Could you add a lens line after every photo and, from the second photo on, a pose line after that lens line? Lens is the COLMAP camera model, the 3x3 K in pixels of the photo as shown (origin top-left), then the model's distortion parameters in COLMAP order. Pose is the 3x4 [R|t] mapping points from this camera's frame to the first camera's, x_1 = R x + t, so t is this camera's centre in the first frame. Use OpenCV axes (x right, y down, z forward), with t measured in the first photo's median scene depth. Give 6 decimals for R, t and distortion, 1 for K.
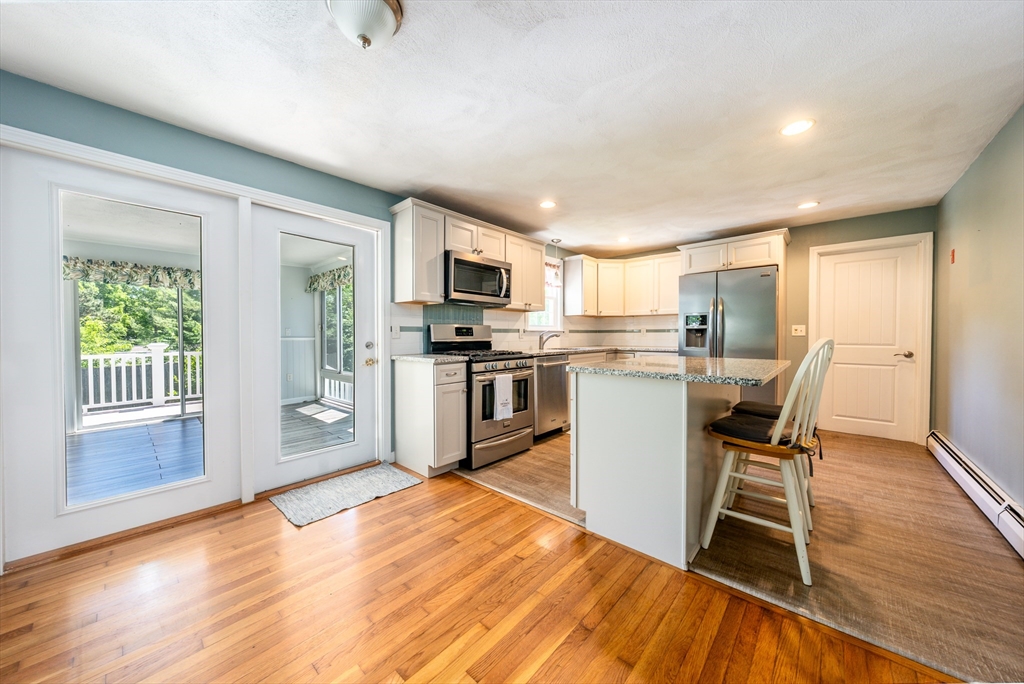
lens RADIAL K [[358.4, 0, 506.3], [0, 358.4, 339.9], [0, 0, 1]] dist [-0.001538, -0.000130]
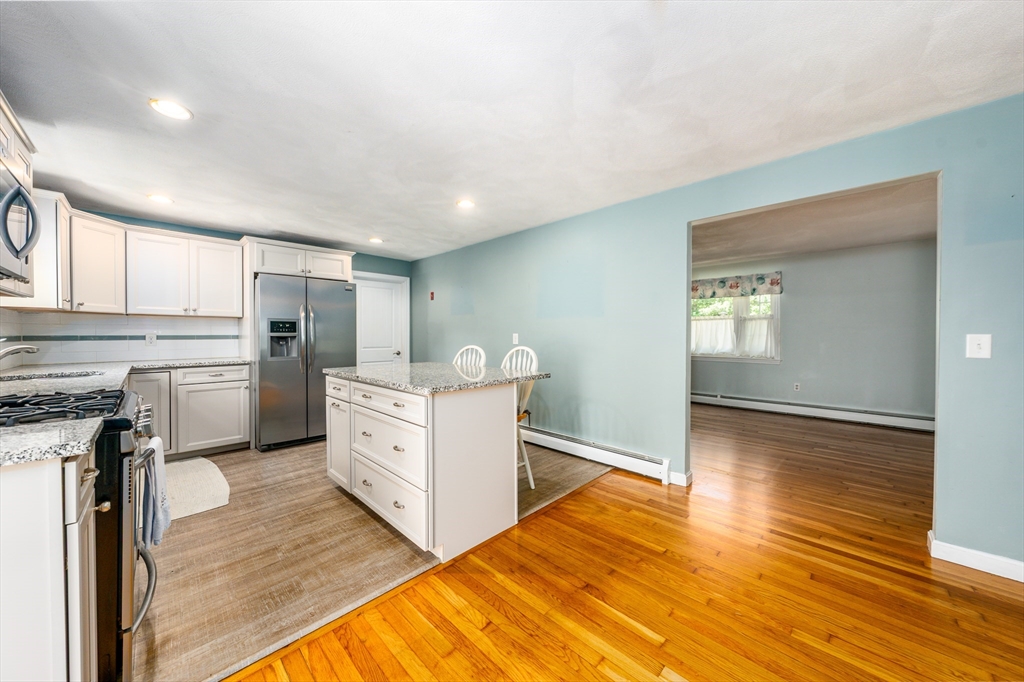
lens RADIAL K [[348.7, 0, 512.0], [0, 348.7, 341.0], [0, 0, 1]] dist [0.001015, 0.000027]
pose [[0.046602, -0.016422, 0.998779, -0.432962], [0.015821, 0.999752, 0.015699, -0.032191], [-0.998788, 0.015070, 0.046851, 0.518159]]
